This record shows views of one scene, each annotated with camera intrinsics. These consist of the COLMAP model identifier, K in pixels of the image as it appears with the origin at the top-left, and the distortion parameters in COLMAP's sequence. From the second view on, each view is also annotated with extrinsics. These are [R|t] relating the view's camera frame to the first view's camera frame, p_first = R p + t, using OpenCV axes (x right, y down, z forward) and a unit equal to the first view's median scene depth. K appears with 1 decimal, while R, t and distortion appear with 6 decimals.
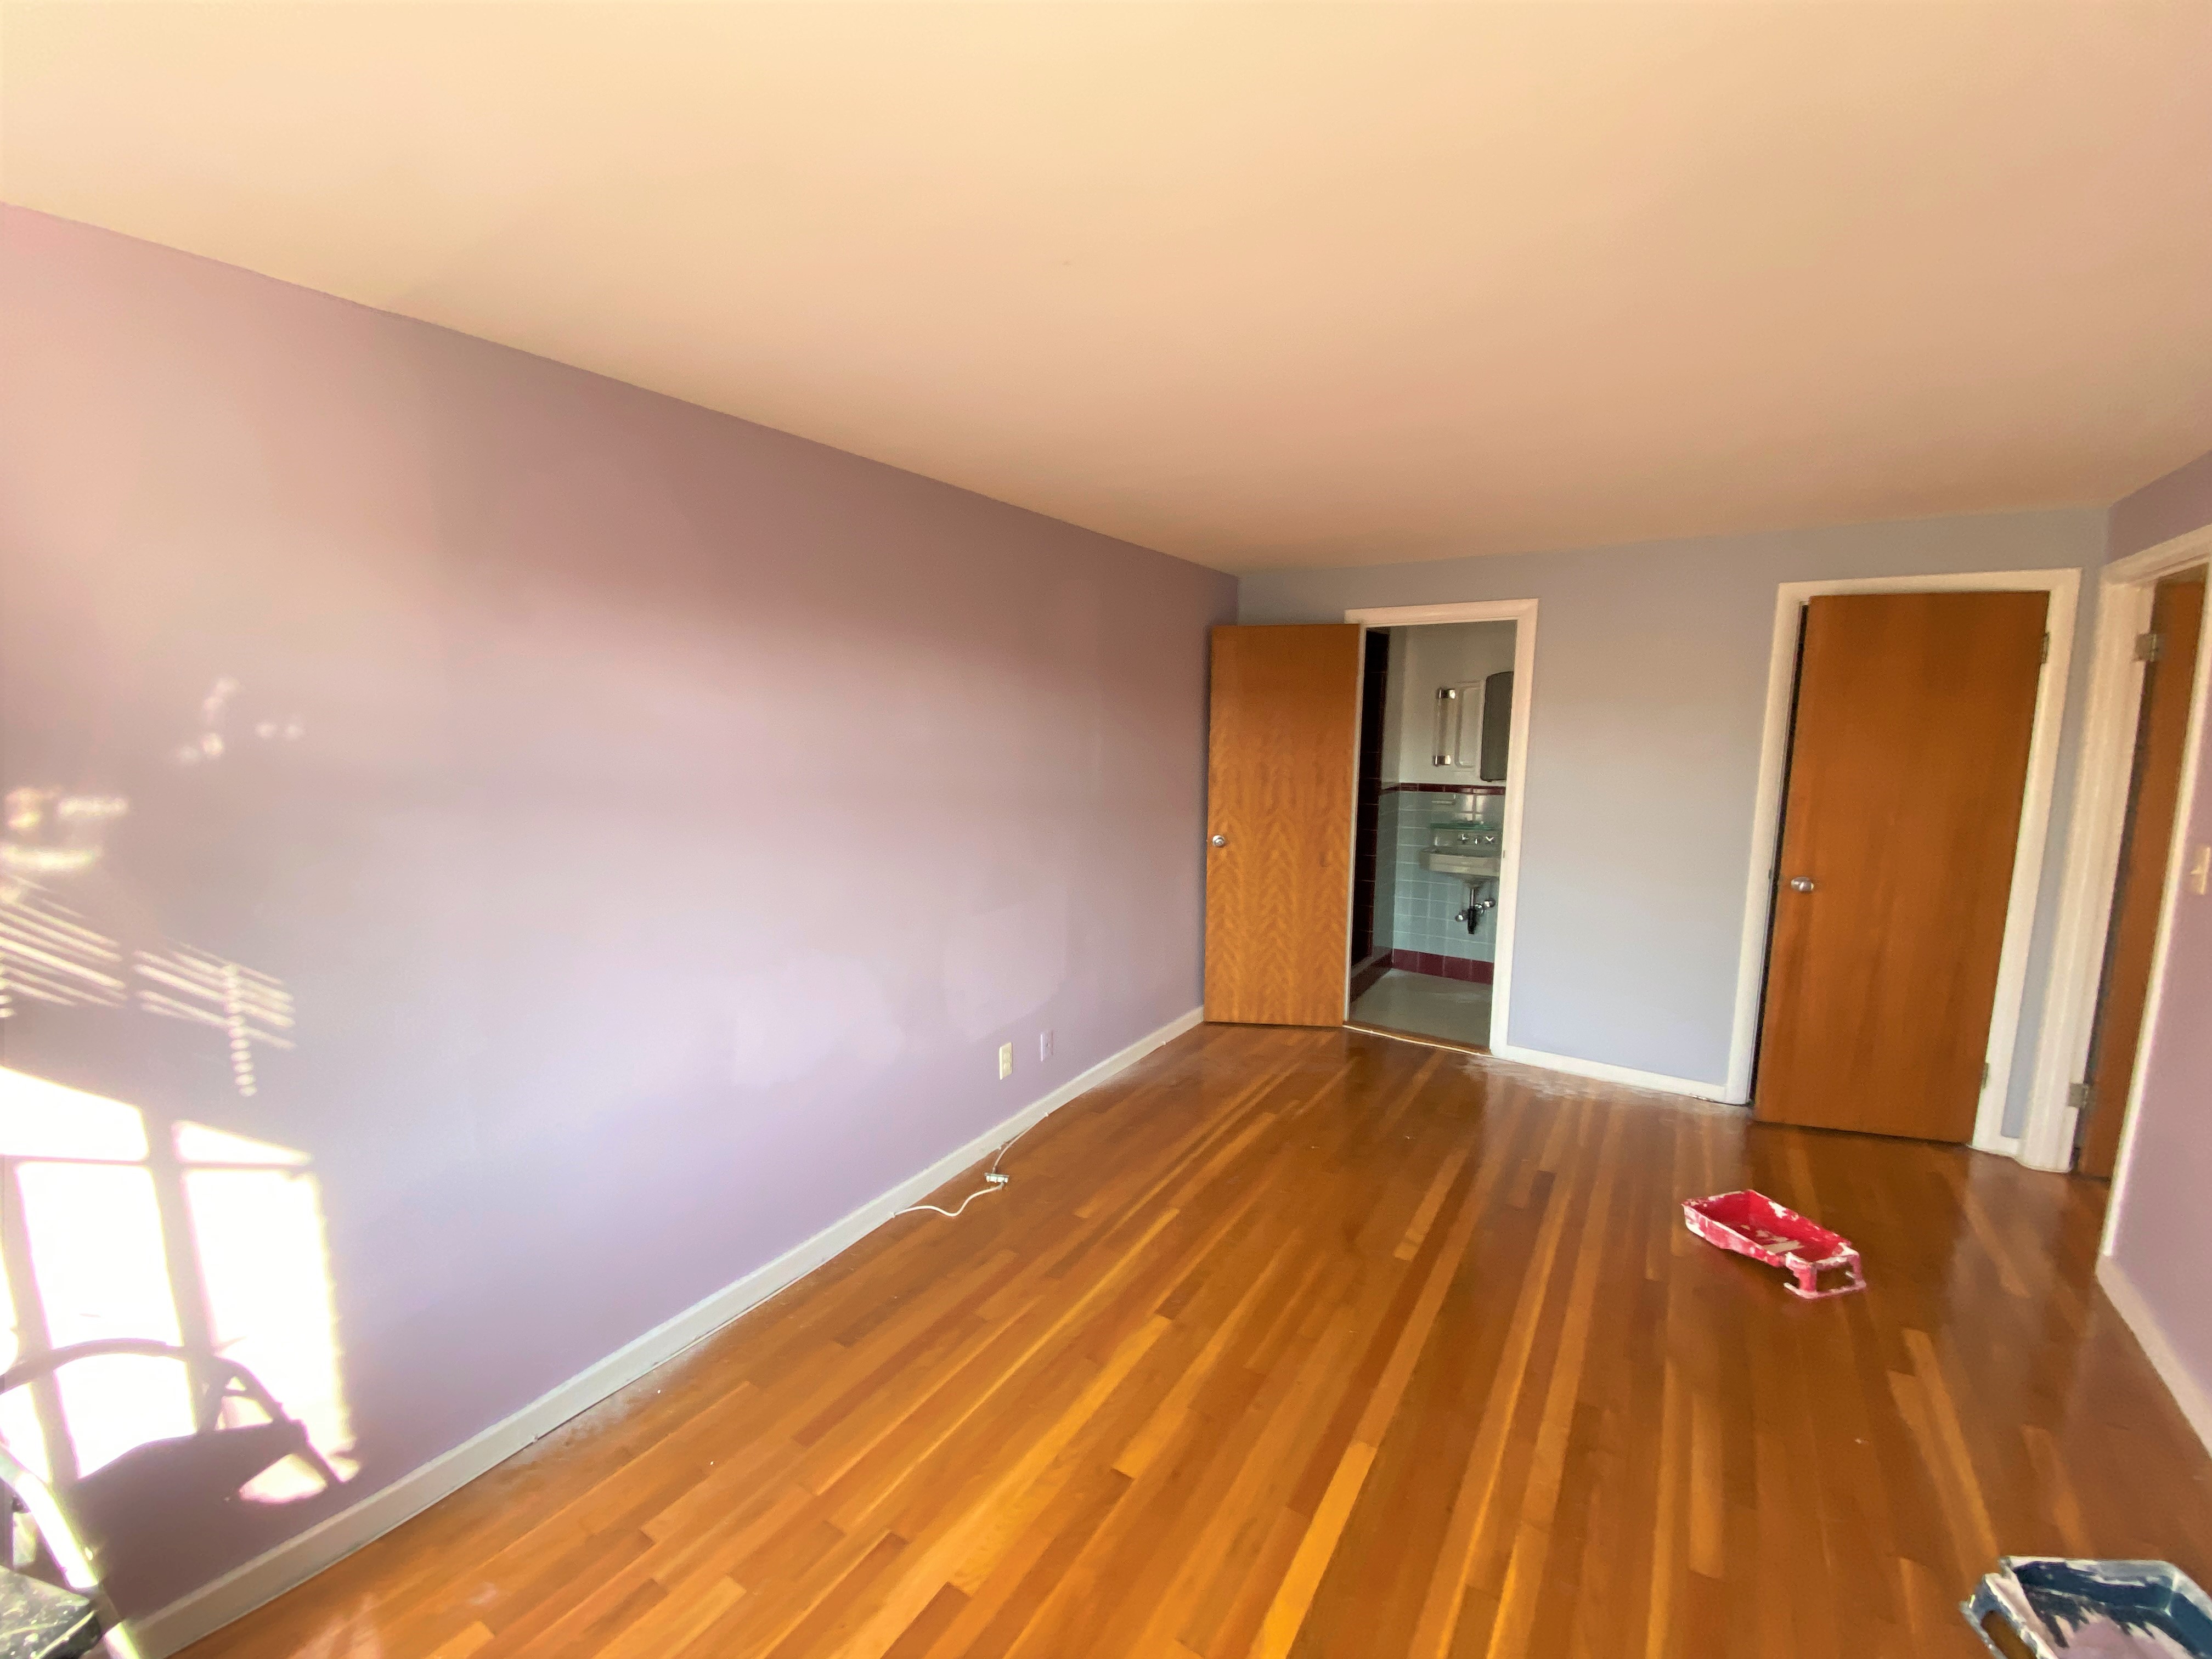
lens RADIAL K [[891.7, 0, 1092.7], [0, 891.7, 826.2], [0, 0, 1]] dist [0.000704, -0.002803]
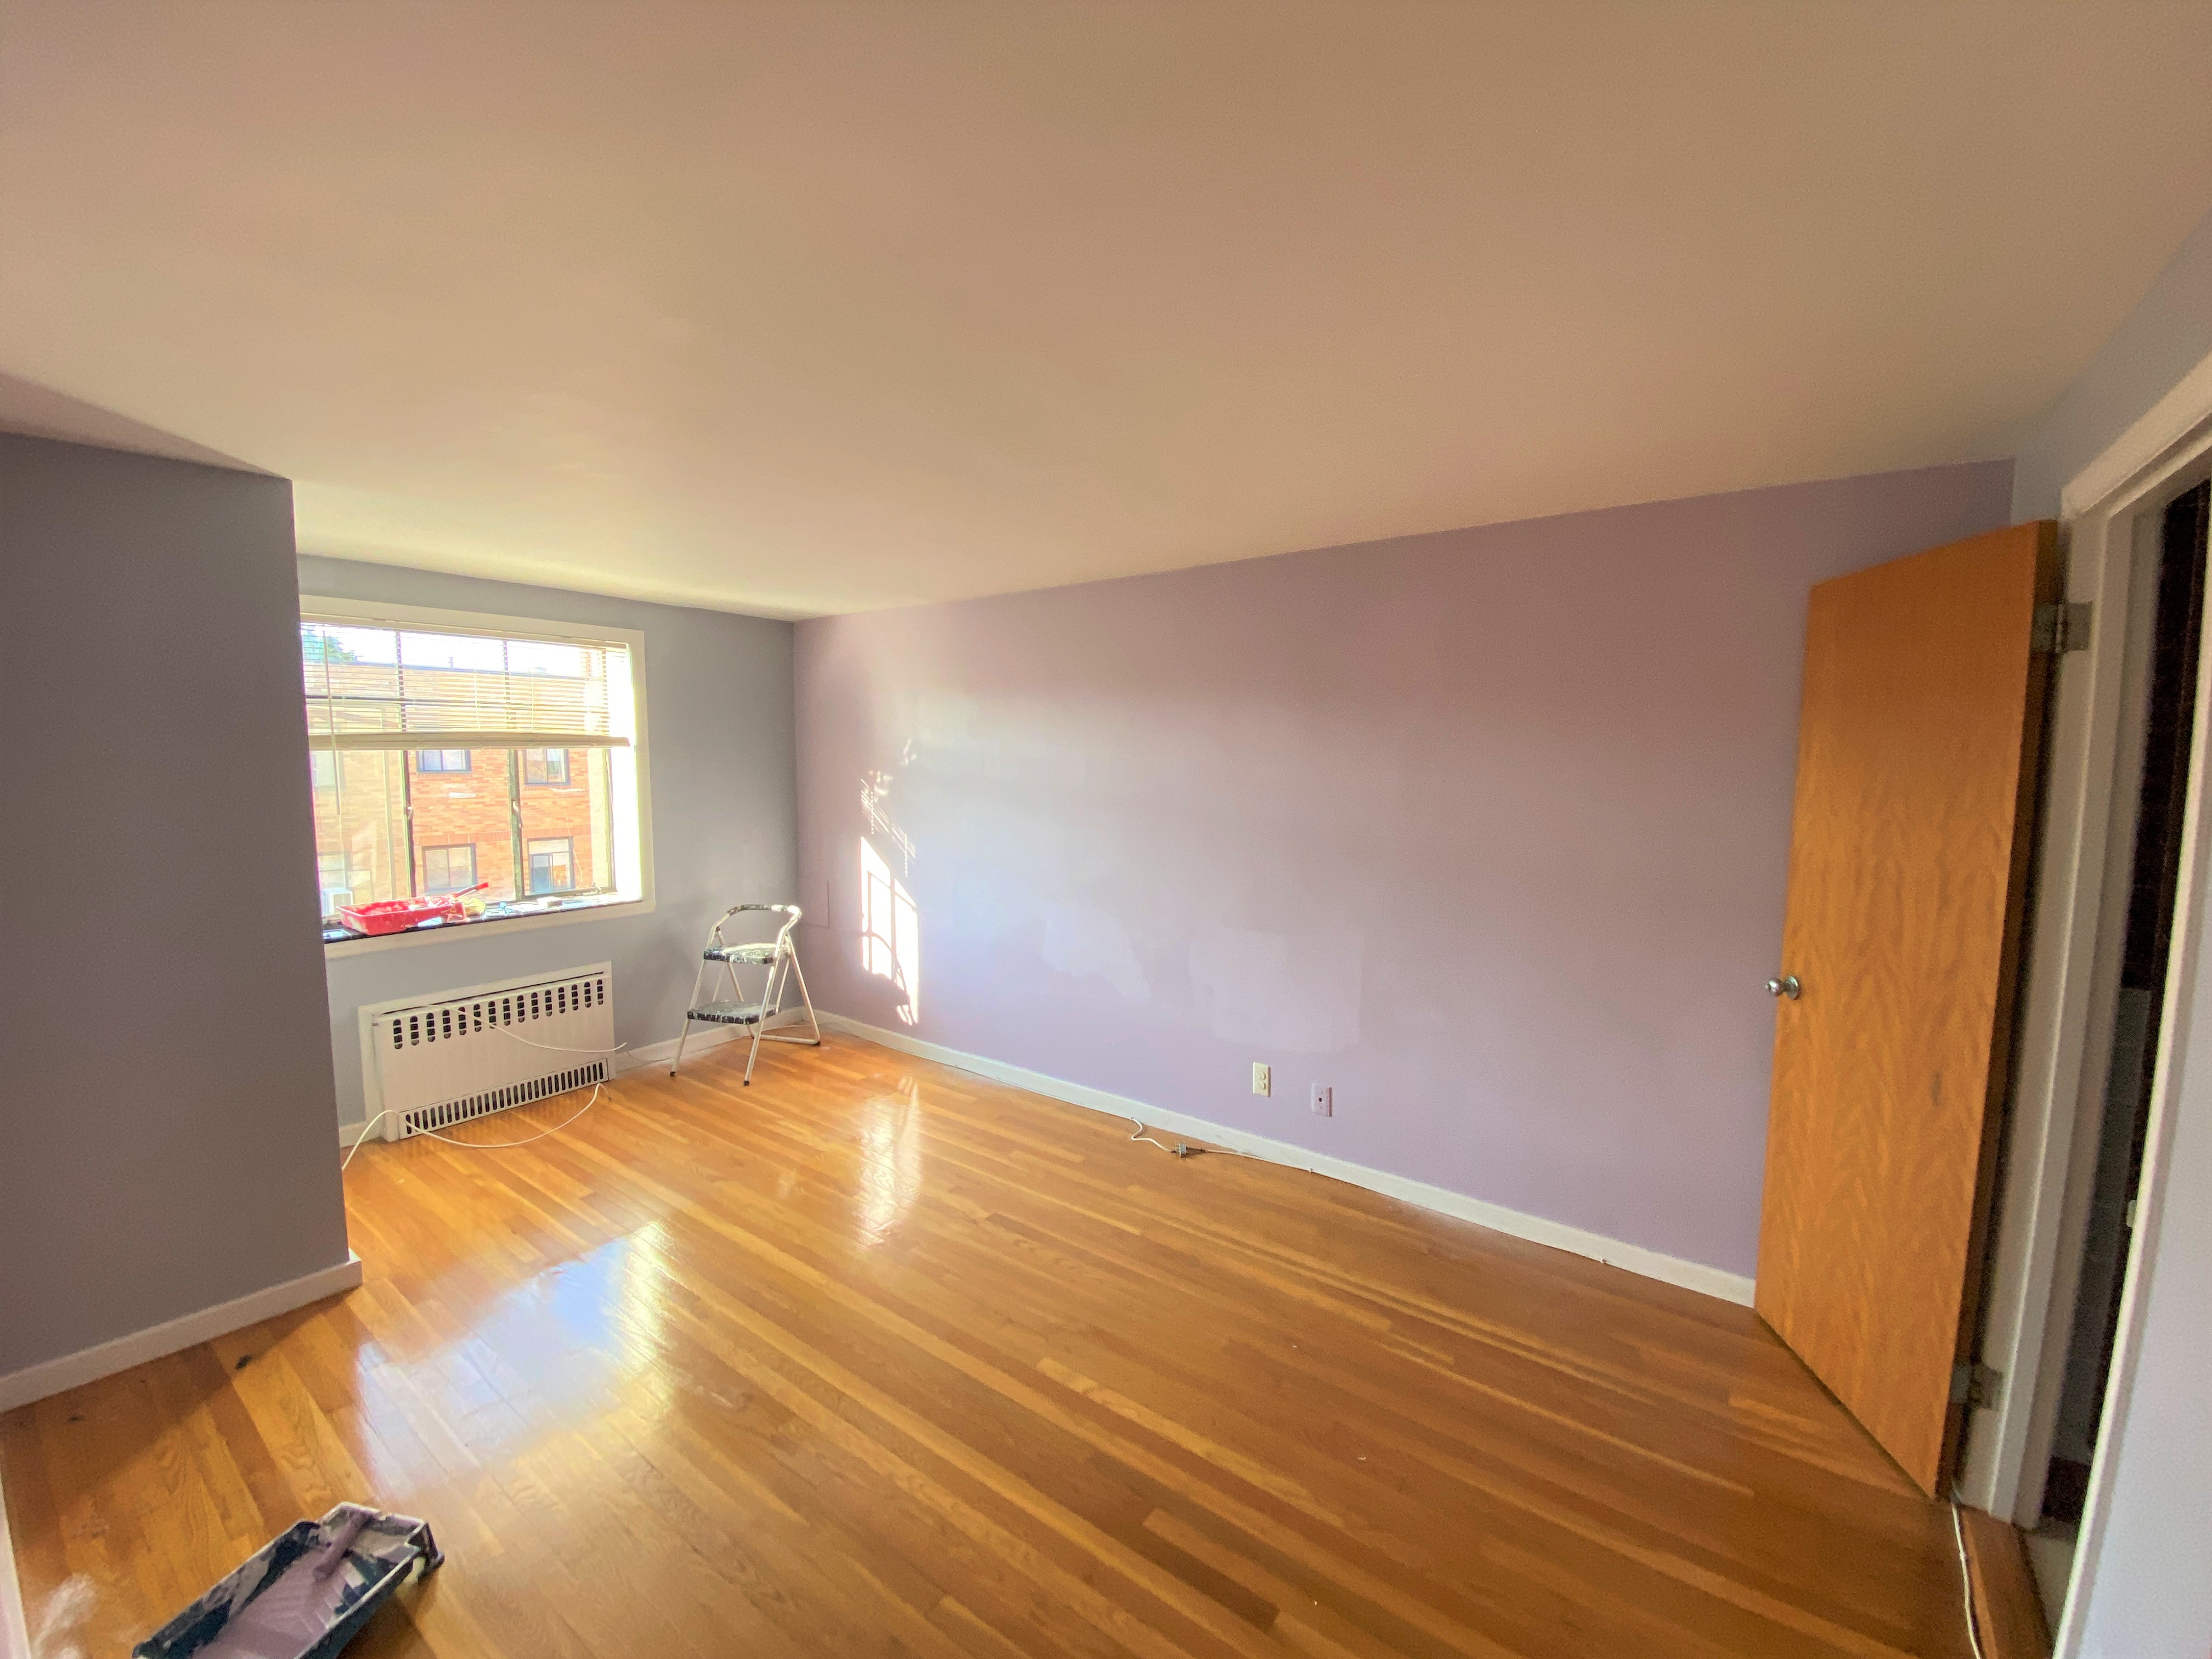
lens RADIAL K [[891.7, 0, 1110.3], [0, 891.7, 842.1], [0, 0, 1]] dist [0.000704, -0.002803]
pose [[-0.046806, 0.083306, -0.995424, 1.201248], [-0.136746, 0.986600, 0.088997, -0.106513], [0.989500, 0.140285, -0.034787, 1.056050]]
